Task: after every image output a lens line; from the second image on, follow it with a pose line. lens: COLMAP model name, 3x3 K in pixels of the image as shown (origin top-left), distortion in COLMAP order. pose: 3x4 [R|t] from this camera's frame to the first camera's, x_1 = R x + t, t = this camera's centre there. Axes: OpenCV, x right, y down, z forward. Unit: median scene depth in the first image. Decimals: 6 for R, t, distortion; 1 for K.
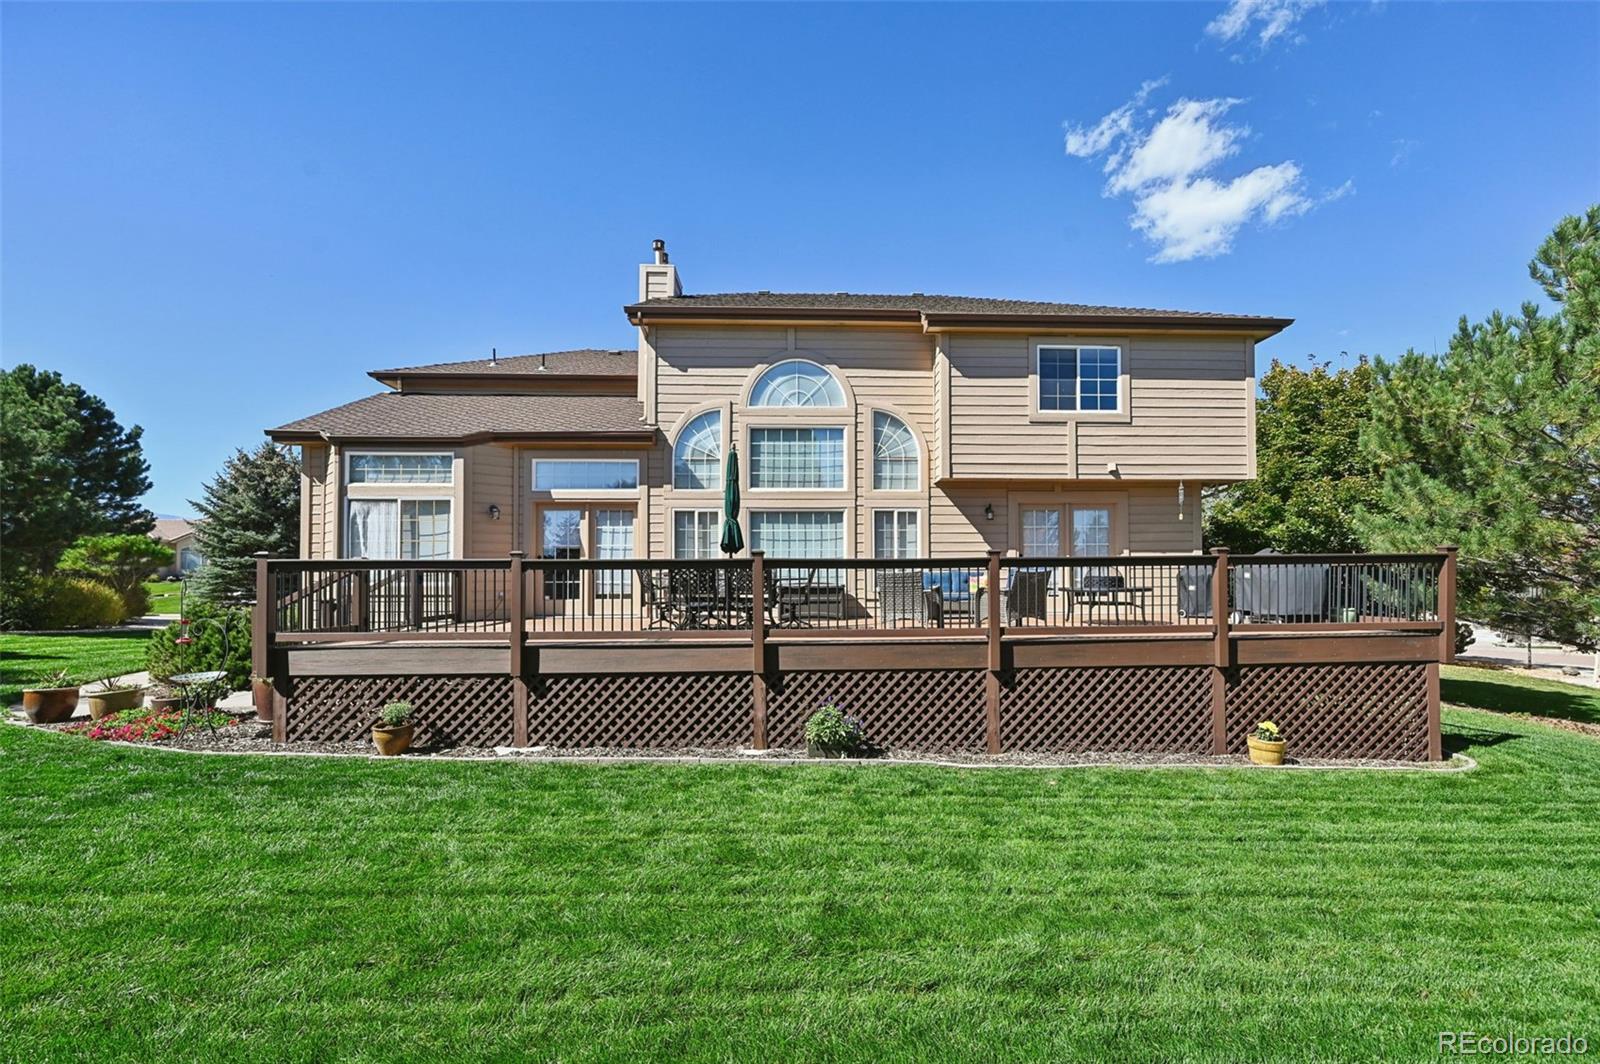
lens RADIAL K [[663.4, 0, 850.9], [0, 663.4, 561.6], [0, 0, 1]] dist [0.017443, 0.000097]
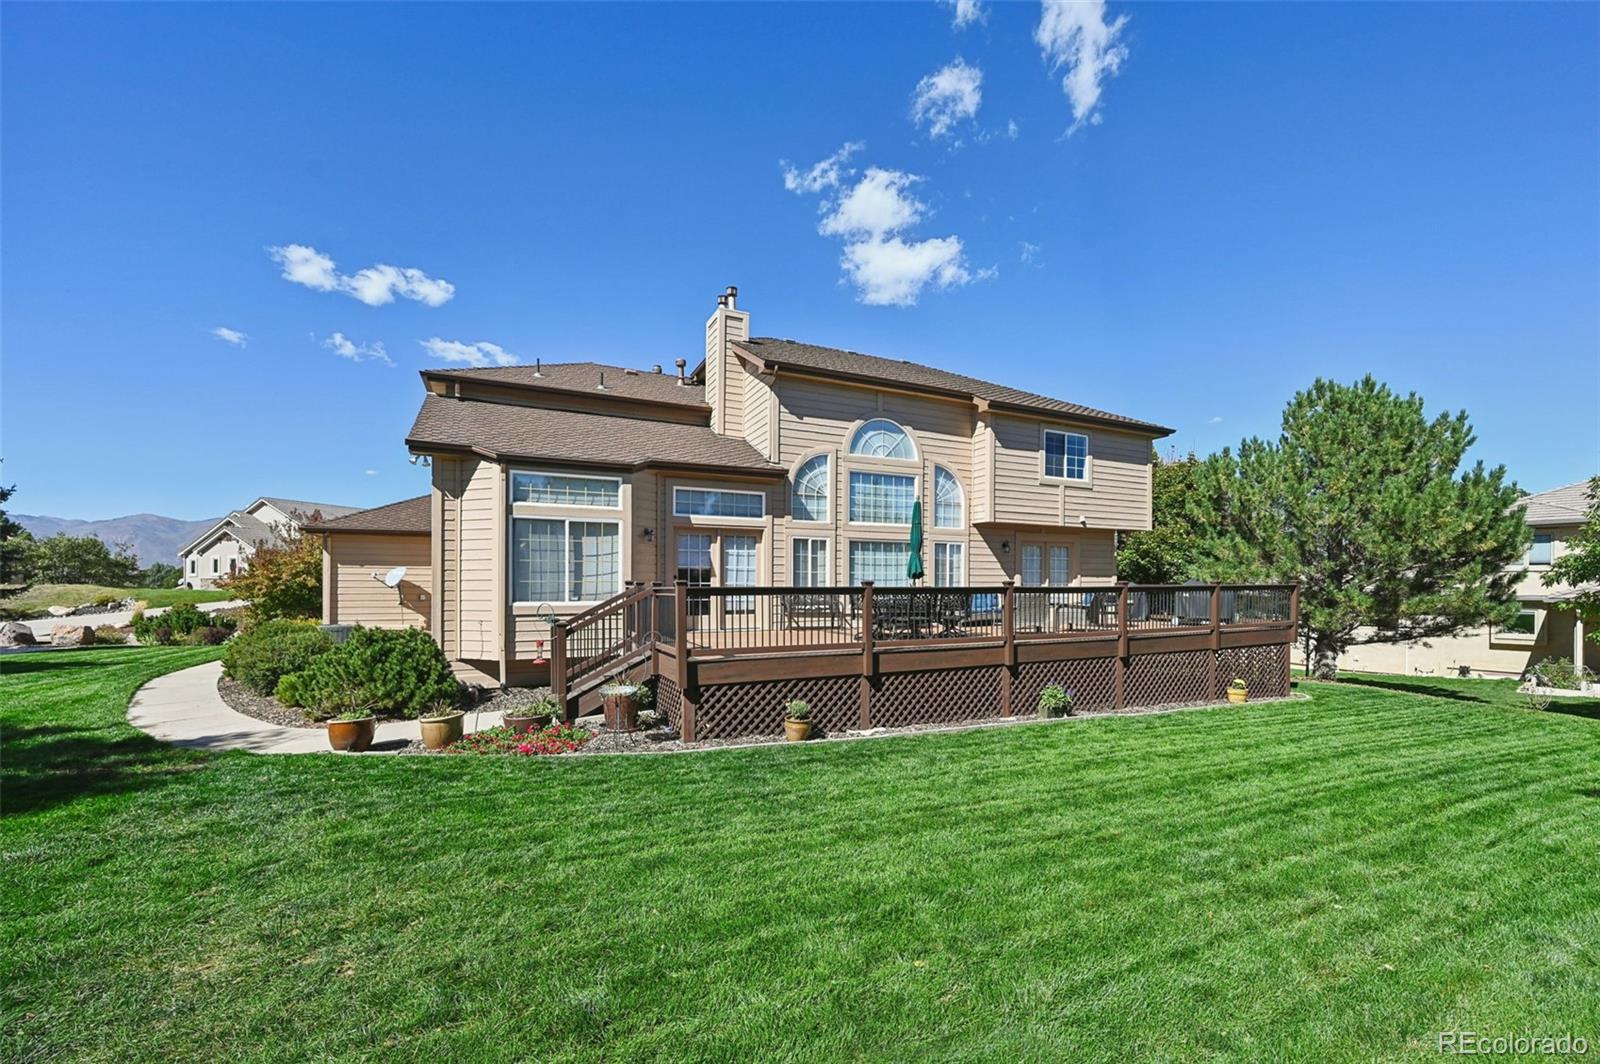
lens RADIAL K [[659.9, 0, 831.8], [0, 659.9, 586.5], [0, 0, 1]] dist [-0.000885, -0.000073]
pose [[0.910583, 0.003161, 0.413314, -0.682450], [-0.013584, 0.999659, 0.022281, -0.018446], [-0.413103, -0.025903, 0.910316, -0.086761]]
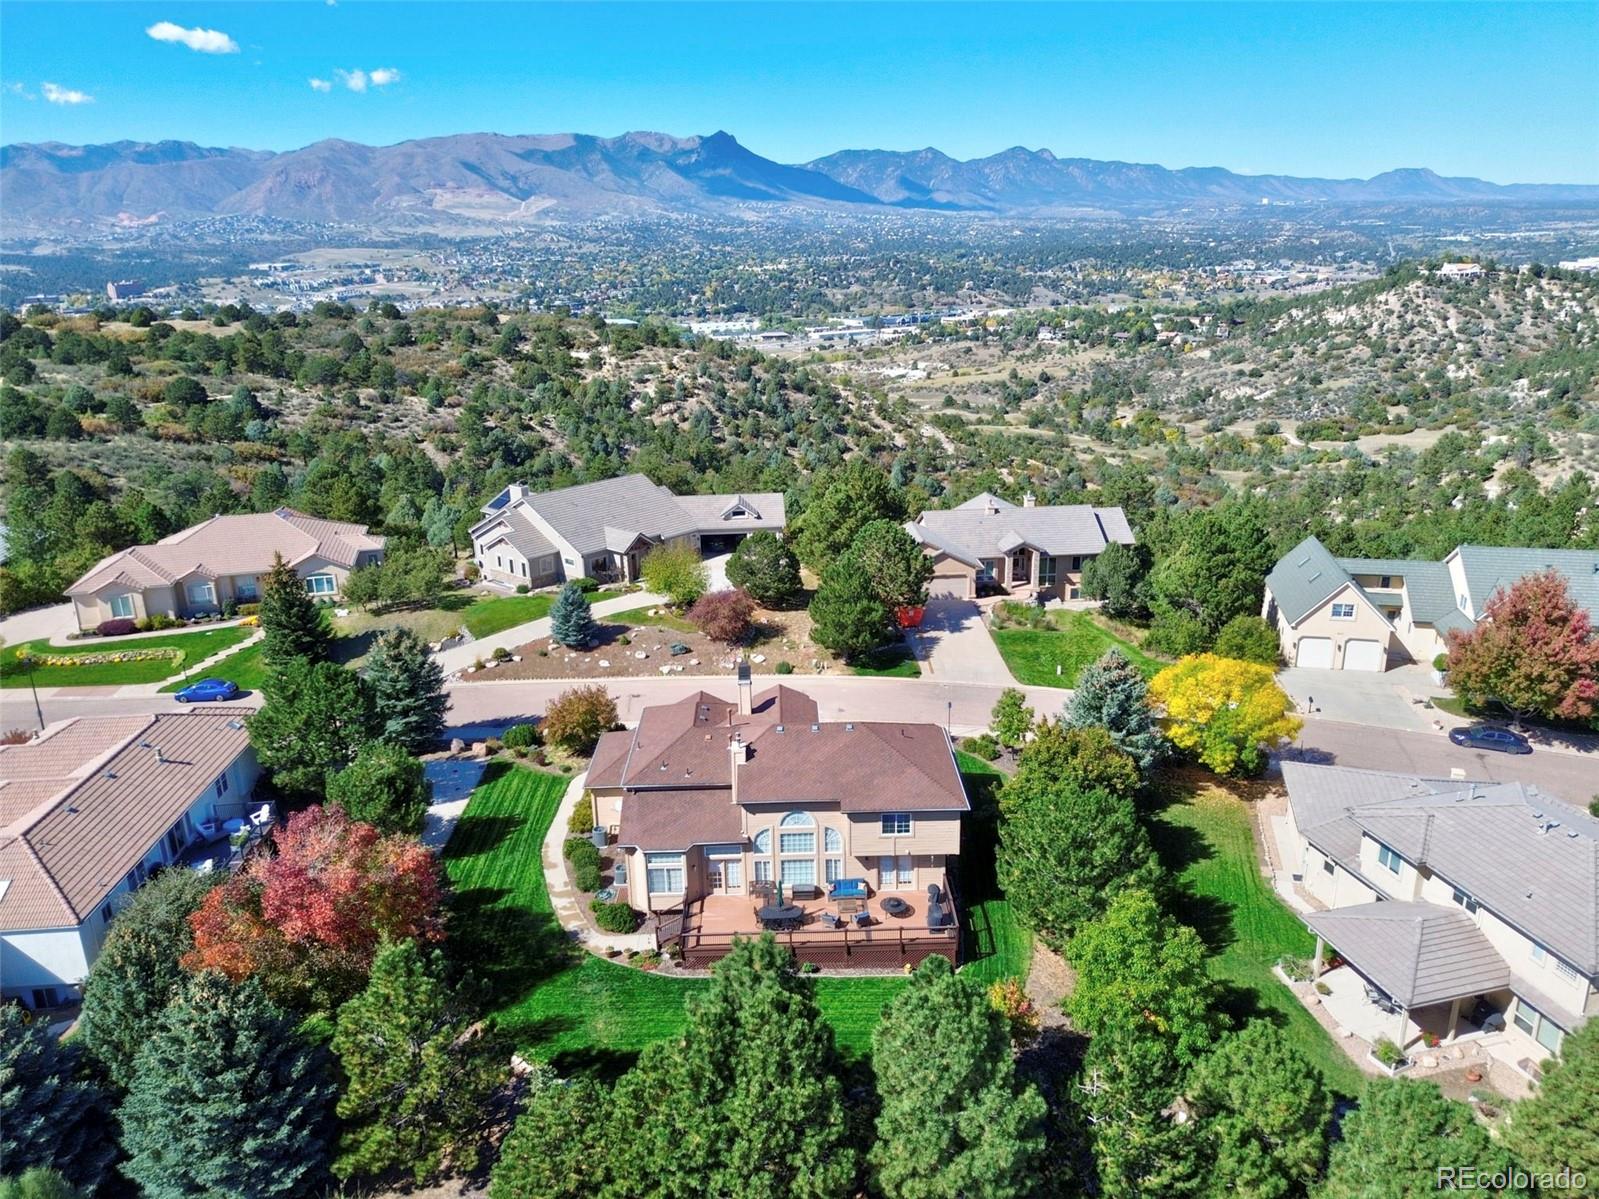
lens RADIAL K [[1134.2, 0, 799.5], [0, 1134.2, 599.5], [0, 0, 1]] dist [0.058263, -0.054994]
pose [[0.999198, -0.013633, -0.037649, 0.123417], [0.024841, 0.948490, 0.315831, -2.650414], [0.031404, -0.316513, 0.948068, -3.222822]]
